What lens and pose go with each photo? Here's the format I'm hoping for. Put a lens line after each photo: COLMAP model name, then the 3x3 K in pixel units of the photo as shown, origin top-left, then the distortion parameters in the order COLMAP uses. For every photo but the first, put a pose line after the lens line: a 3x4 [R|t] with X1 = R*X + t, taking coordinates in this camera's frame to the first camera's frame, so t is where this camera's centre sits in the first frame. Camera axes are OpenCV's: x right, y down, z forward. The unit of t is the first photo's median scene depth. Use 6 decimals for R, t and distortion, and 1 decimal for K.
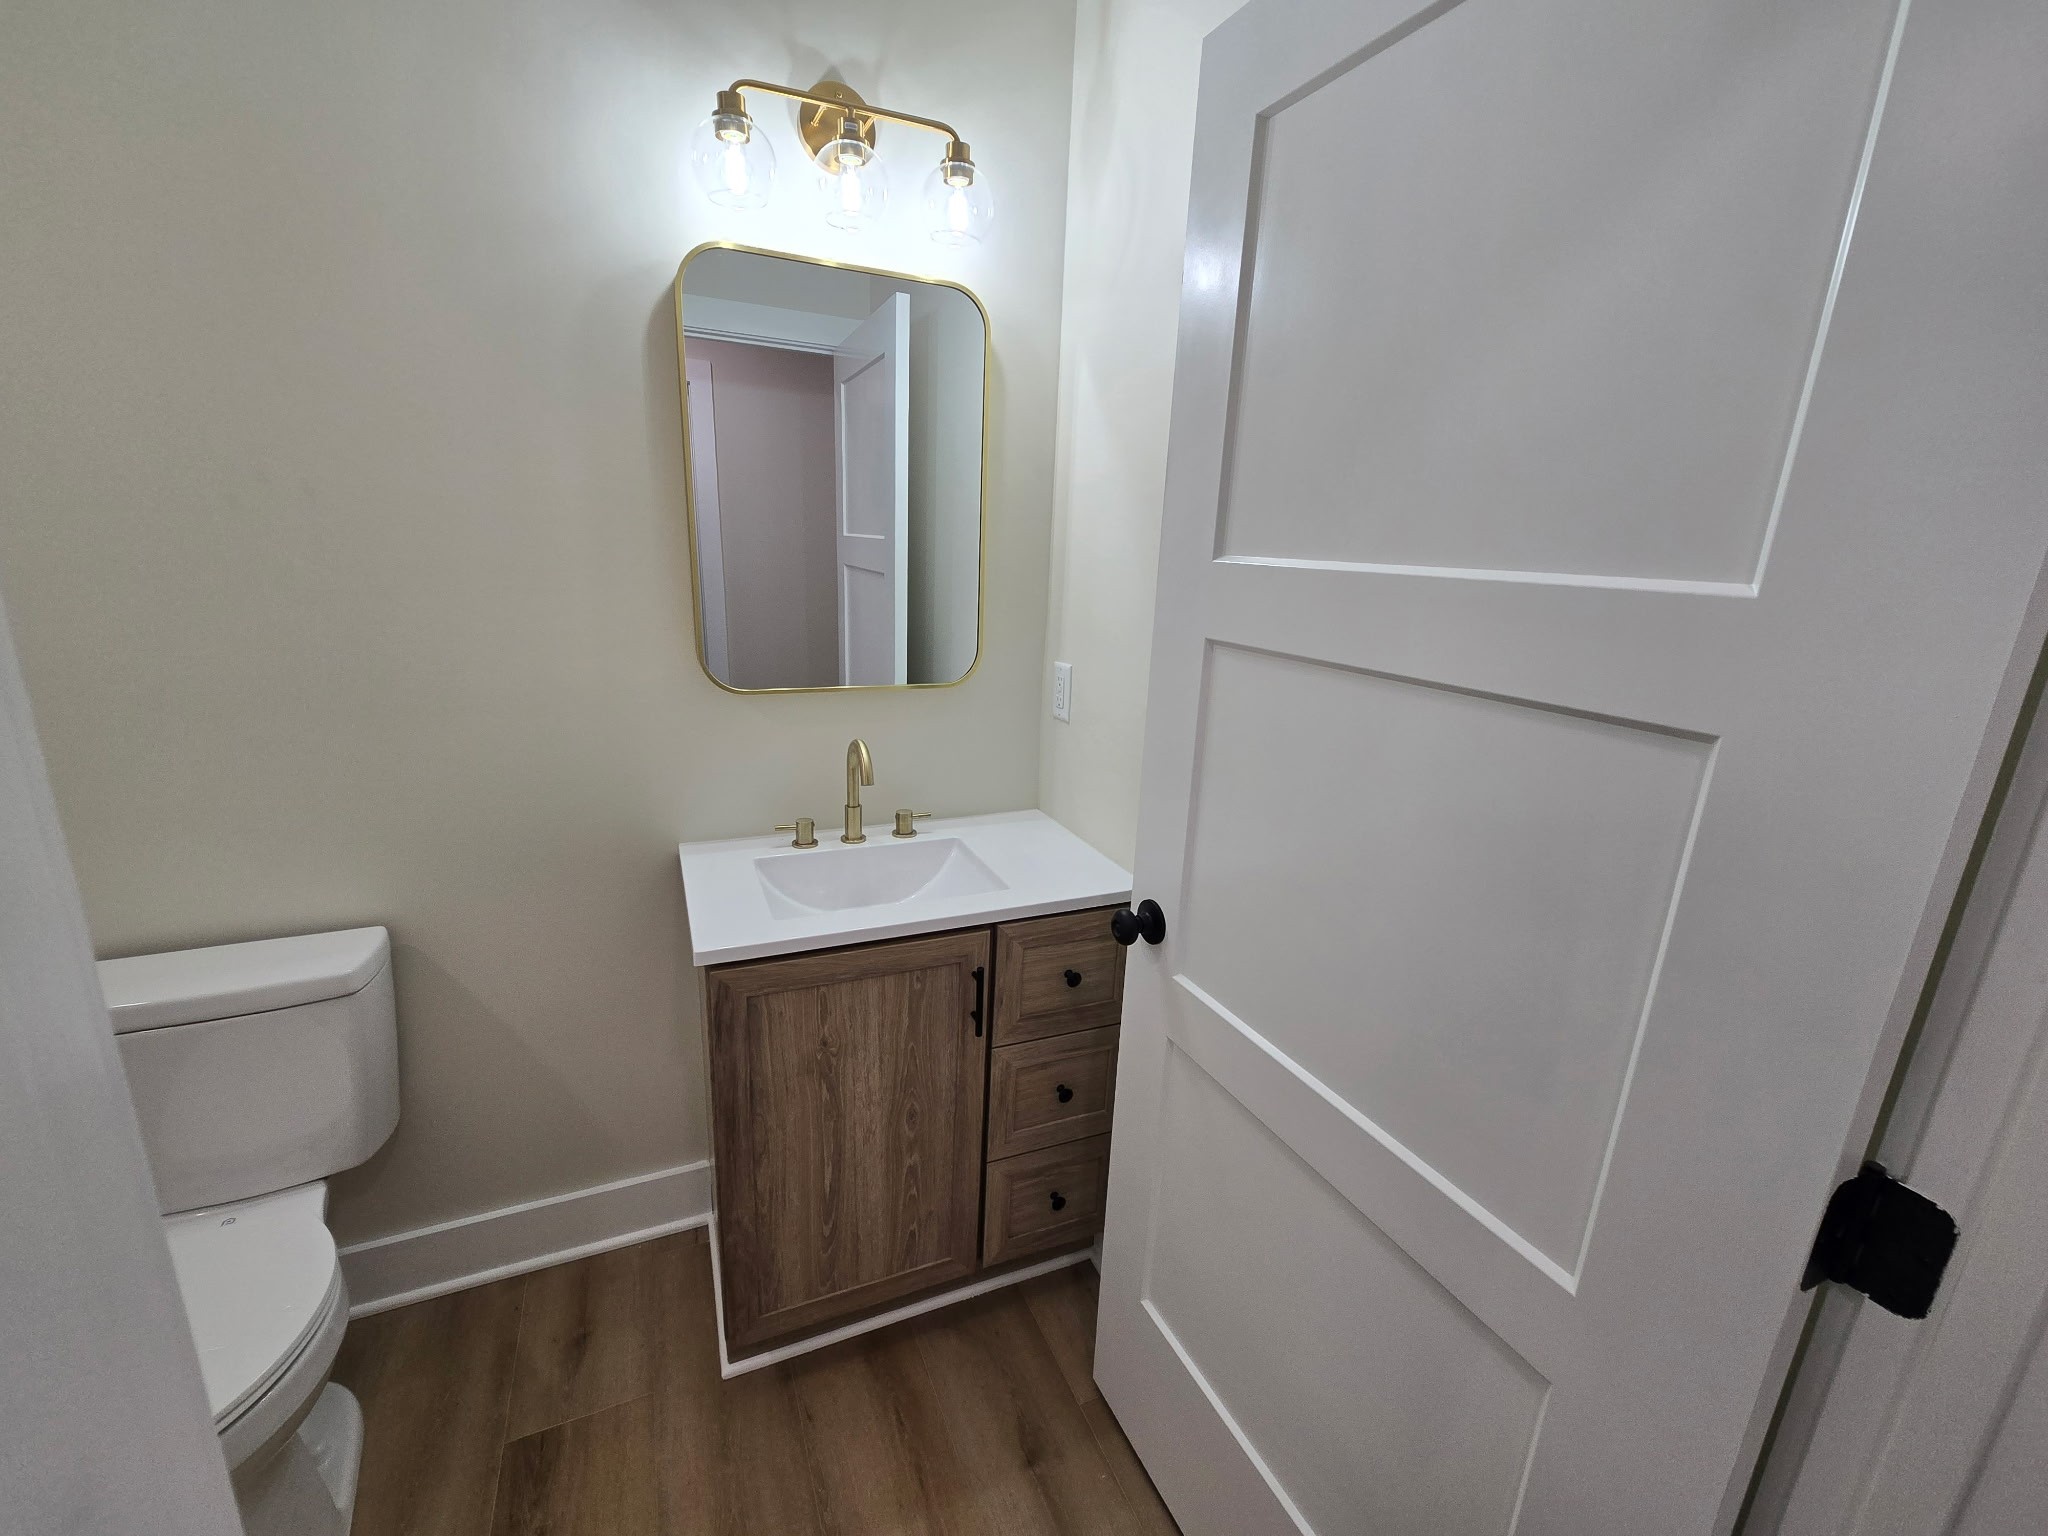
lens RADIAL K [[828.0, 0, 1016.5], [0, 828.0, 760.0], [0, 0, 1]] dist [0.000010, 0.000477]
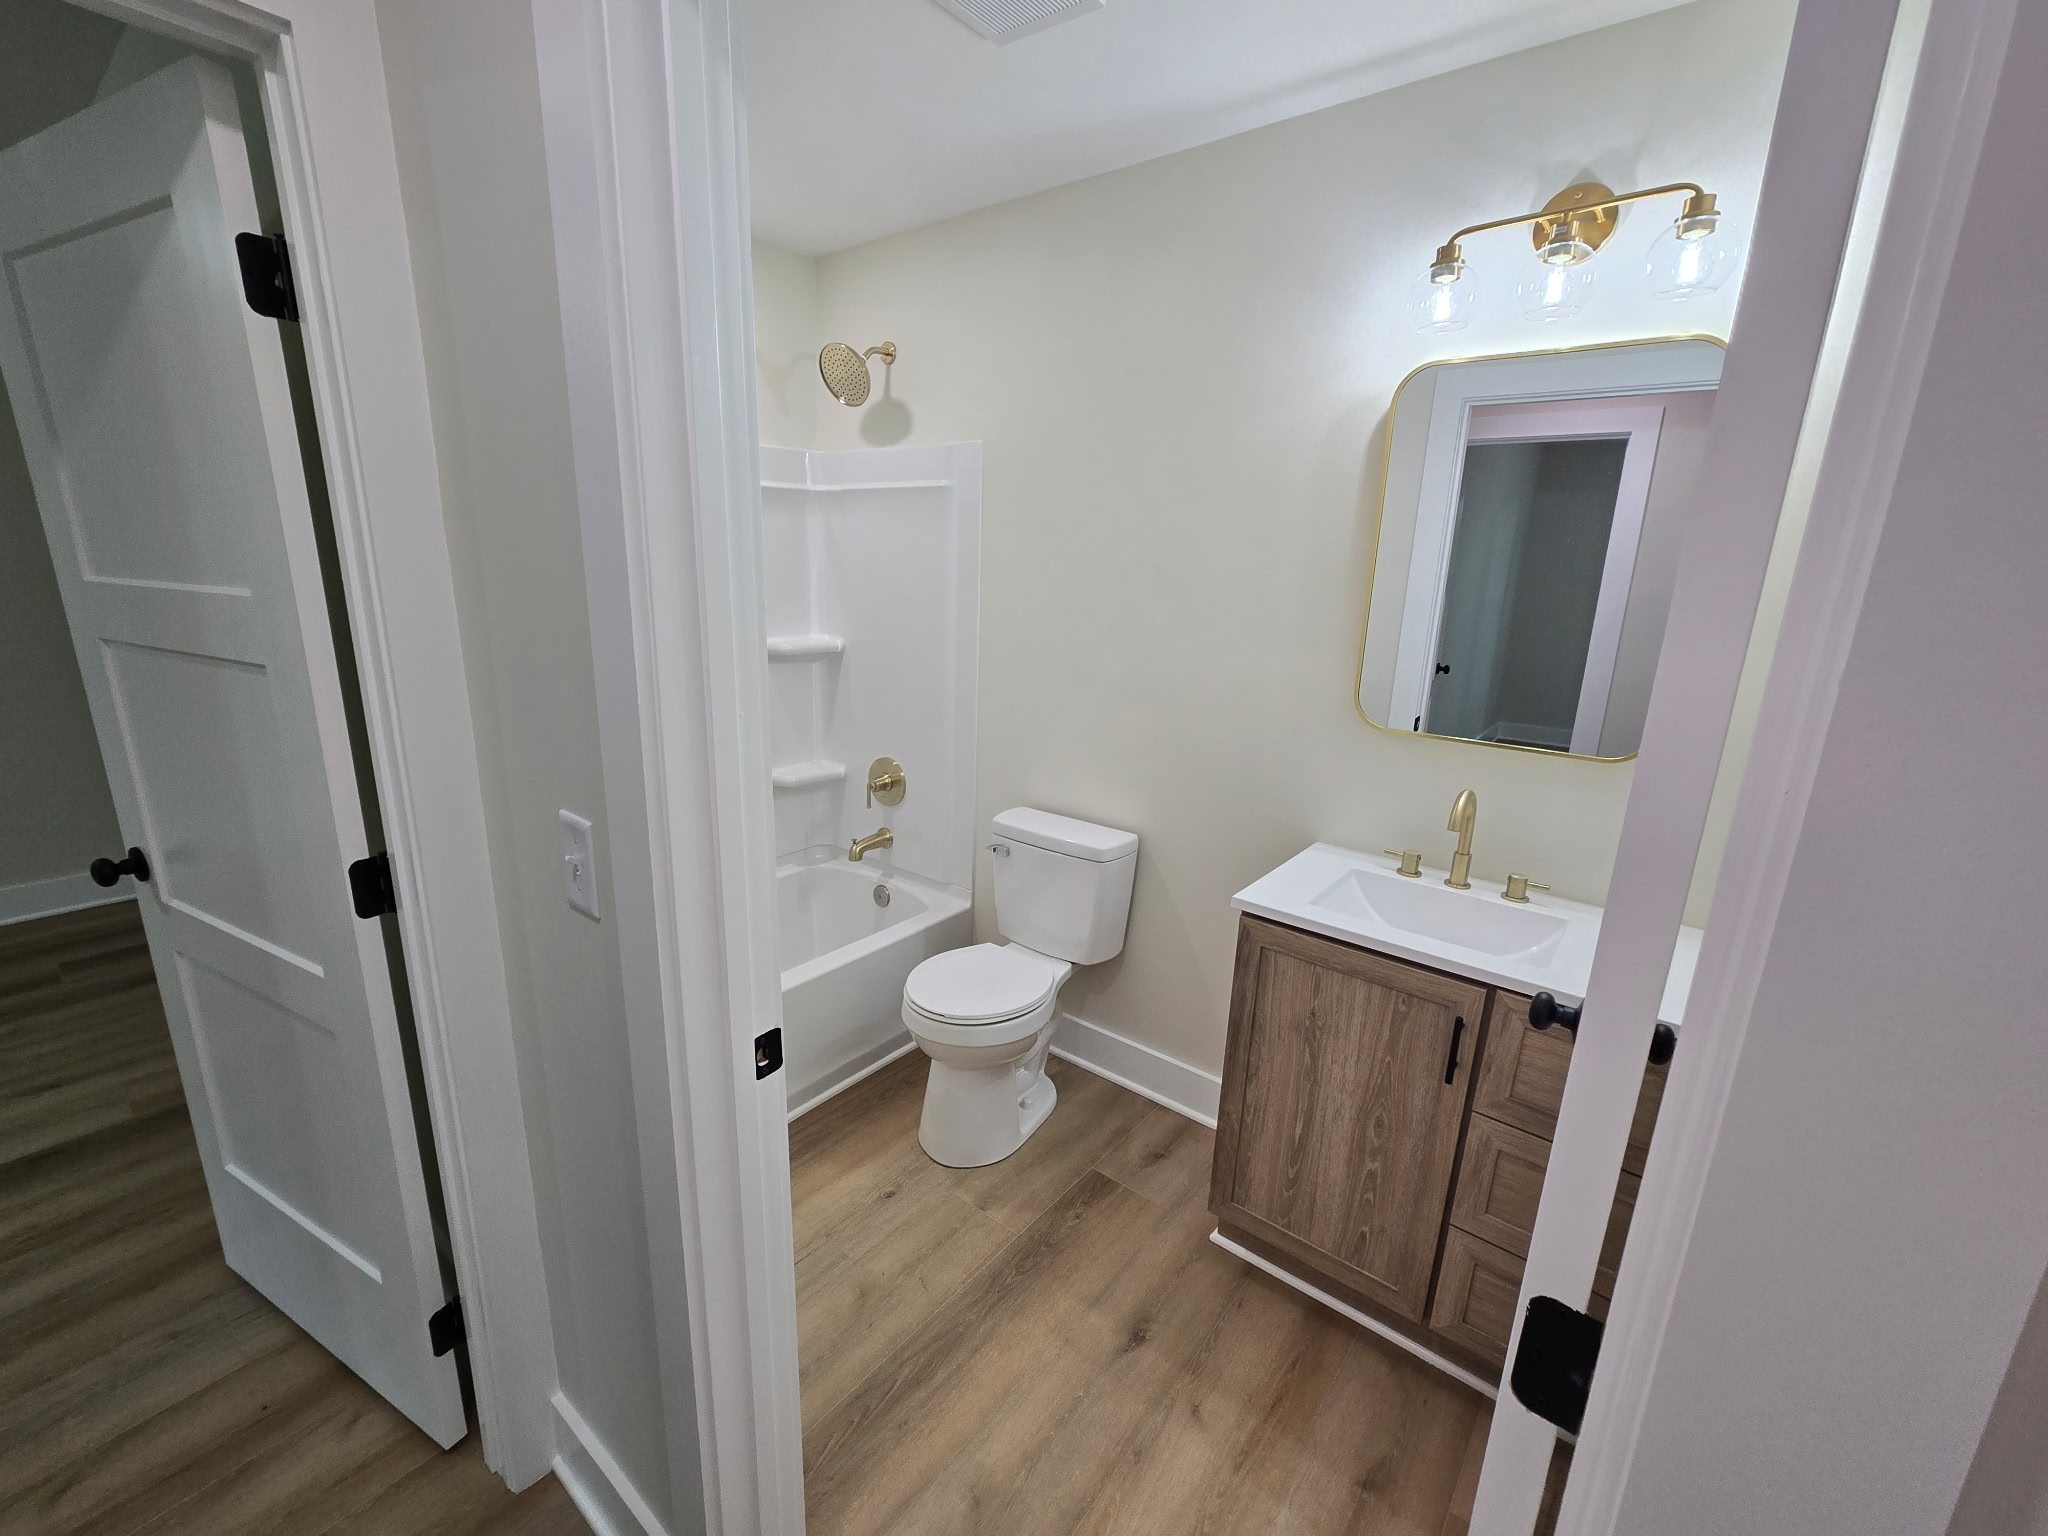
lens RADIAL K [[828.0, 0, 1019.3], [0, 828.0, 768.3], [0, 0, 1]] dist [0.000010, 0.000477]
pose [[0.481709, 0.193523, -0.854696, 0.490838], [-0.236484, 0.967835, 0.085857, -0.008013], [0.843820, 0.160764, 0.511980, -0.038108]]
